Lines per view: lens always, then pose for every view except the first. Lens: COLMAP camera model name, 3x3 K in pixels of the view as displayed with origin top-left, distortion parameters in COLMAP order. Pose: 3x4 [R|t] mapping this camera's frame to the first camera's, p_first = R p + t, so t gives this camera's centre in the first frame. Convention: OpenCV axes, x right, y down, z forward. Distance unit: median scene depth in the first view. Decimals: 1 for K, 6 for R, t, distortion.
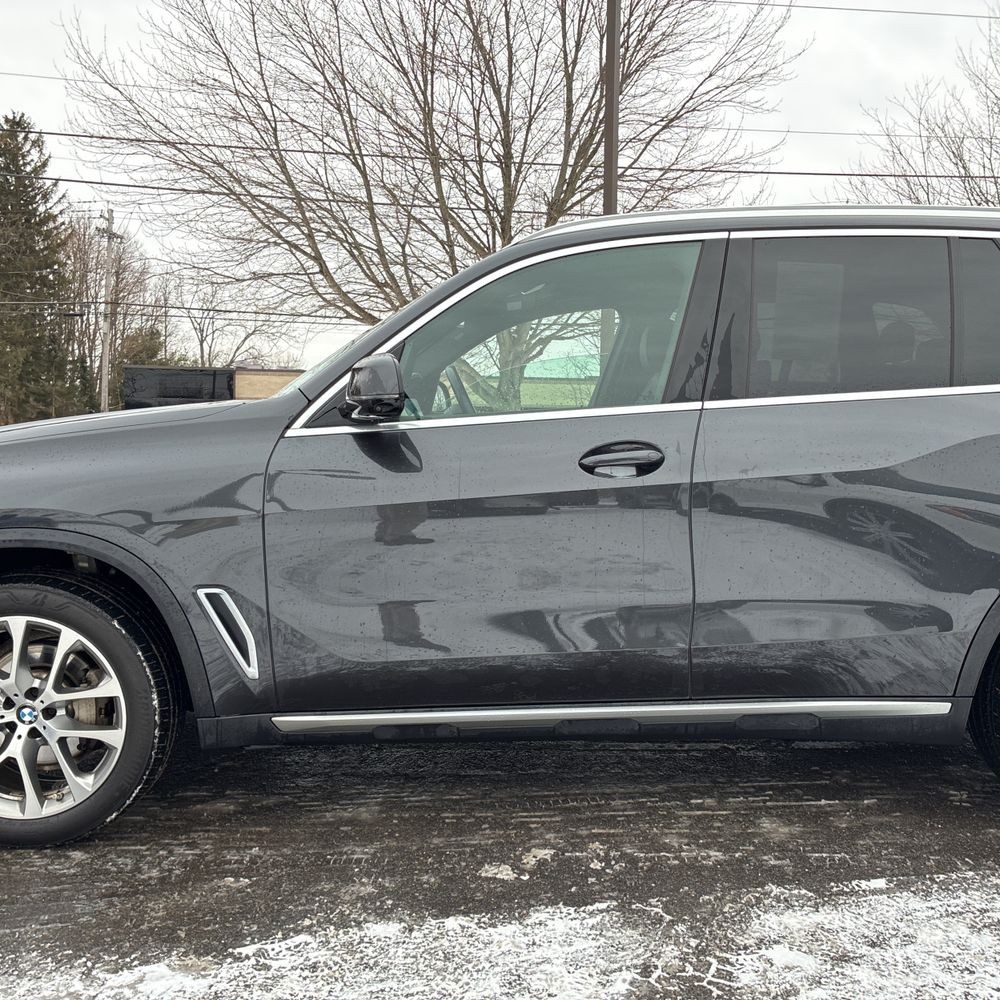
lens RADIAL K [[1005.9, 0, 485.2], [0, 1005.9, 502.7], [0, 0, 1]] dist [0.029518, -0.010689]
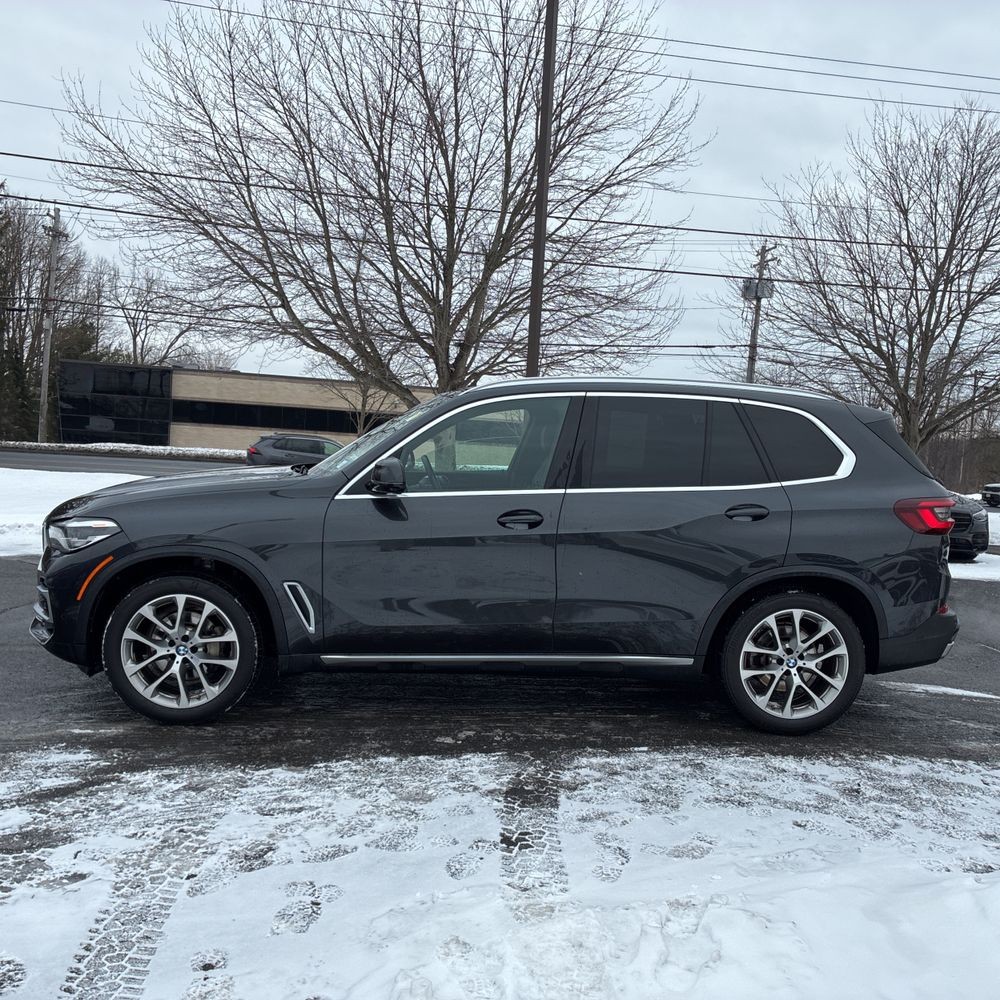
lens RADIAL K [[1005.9, 0, 485.2], [0, 1005.9, 502.7], [0, 0, 1]] dist [0.029518, -0.010689]
pose [[0.996543, 0.039825, 0.072912, -0.061187], [-0.039400, 0.999197, -0.007265, -0.056566], [-0.073143, 0.004367, 0.997312, -0.797833]]
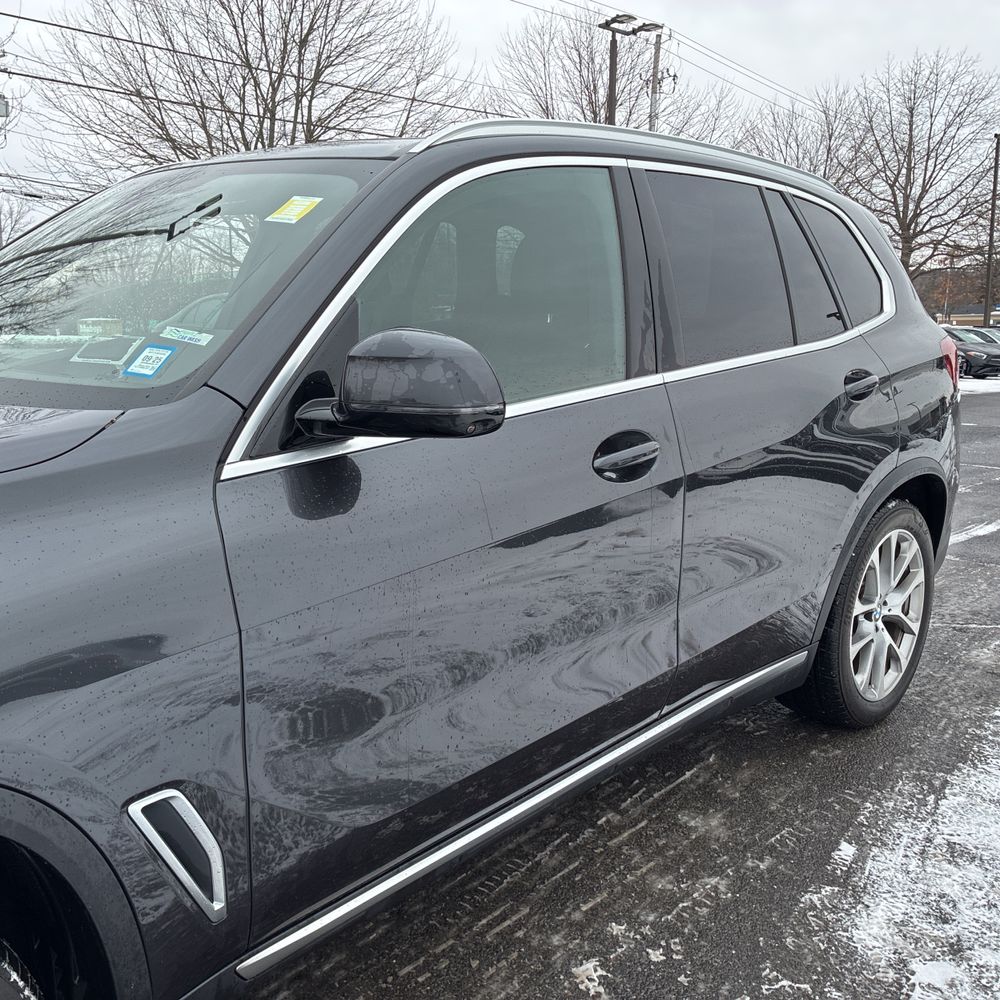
lens RADIAL K [[1005.9, 0, 485.2], [0, 1005.9, 502.7], [0, 0, 1]] dist [0.029518, -0.010689]
pose [[0.699030, -0.142942, 0.700660, -0.479373], [0.053971, 0.987569, 0.147629, -0.125426], [-0.713052, -0.065382, 0.698056, 0.514189]]
